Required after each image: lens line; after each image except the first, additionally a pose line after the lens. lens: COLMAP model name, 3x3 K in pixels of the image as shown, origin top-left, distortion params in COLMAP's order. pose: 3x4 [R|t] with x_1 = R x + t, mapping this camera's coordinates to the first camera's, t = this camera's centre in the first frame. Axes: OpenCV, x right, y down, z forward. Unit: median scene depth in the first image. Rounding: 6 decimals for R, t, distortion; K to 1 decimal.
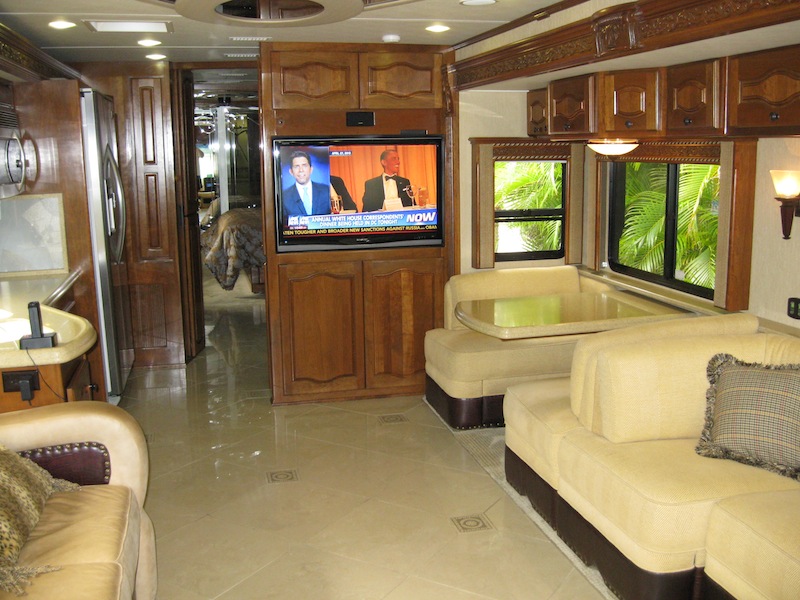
lens RADIAL K [[829.7, 0, 402.7], [0, 829.7, 296.0], [0, 0, 1]] dist [-0.109696, 0.000000]
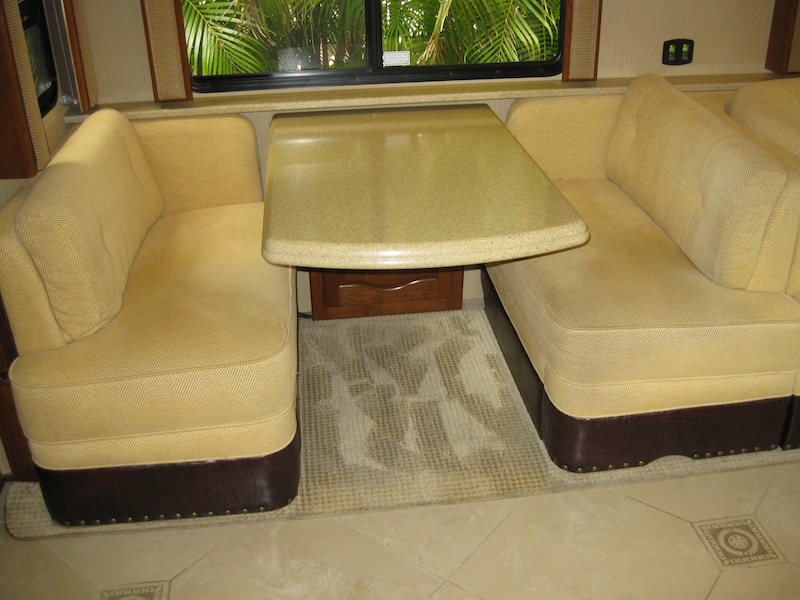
lens RADIAL K [[829.7, 0, 402.4], [0, 829.7, 303.3], [0, 0, 1]] dist [-0.109696, 0.000000]
pose [[0.118054, -0.463569, 0.878161, -0.343248], [0.190674, 0.878471, 0.438100, -0.156175], [-0.974529, 0.115723, 0.192098, 1.034674]]
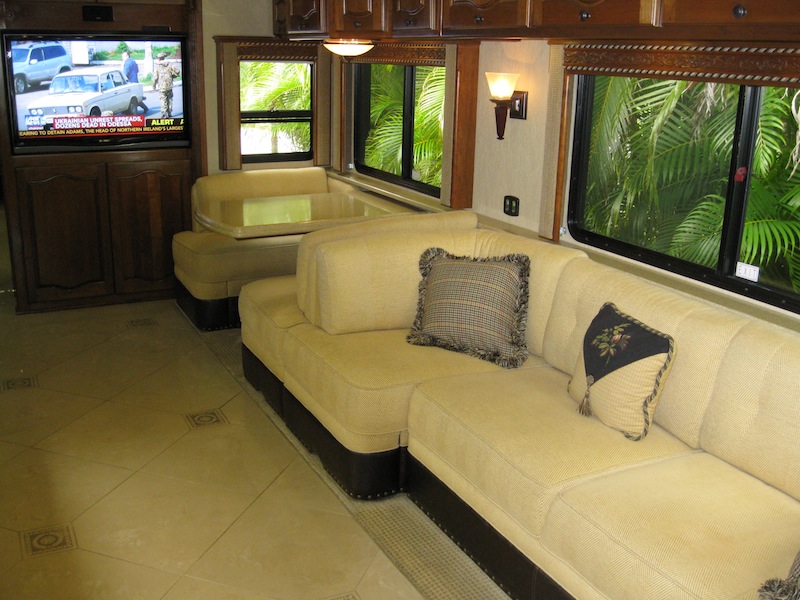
lens RADIAL K [[829.7, 0, 400.2], [0, 829.7, 302.1], [0, 0, 1]] dist [-0.109696, 0.000000]
pose [[0.973324, -0.030425, 0.227407, 0.086174], [0.003763, 0.993152, 0.116769, 0.012595], [-0.229403, -0.112799, 0.966773, -0.027495]]
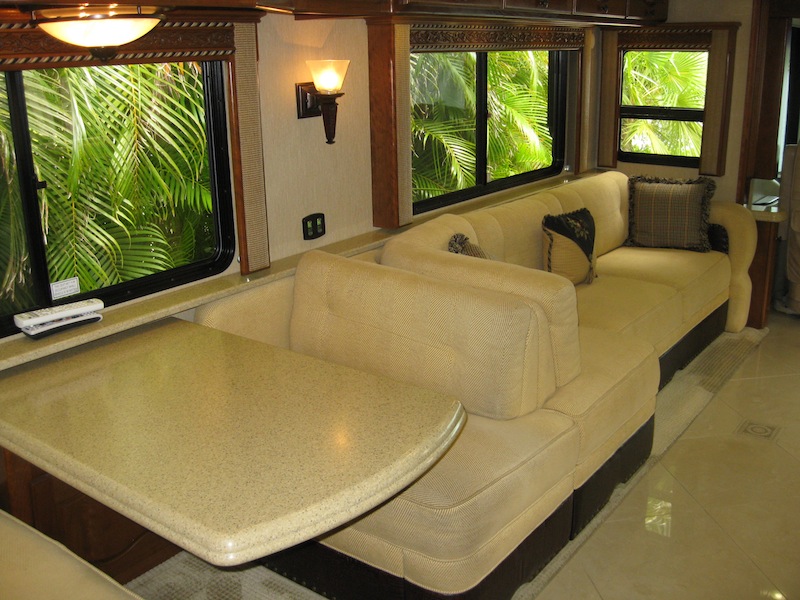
lens RADIAL K [[829.7, 0, 396.1], [0, 829.7, 300.1], [0, 0, 1]] dist [-0.109696, 0.000000]
pose [[-0.630844, -0.212985, 0.746105, -0.209420], [0.154948, 0.907638, 0.390108, -0.217053], [-0.760281, 0.361705, -0.539576, 1.295746]]
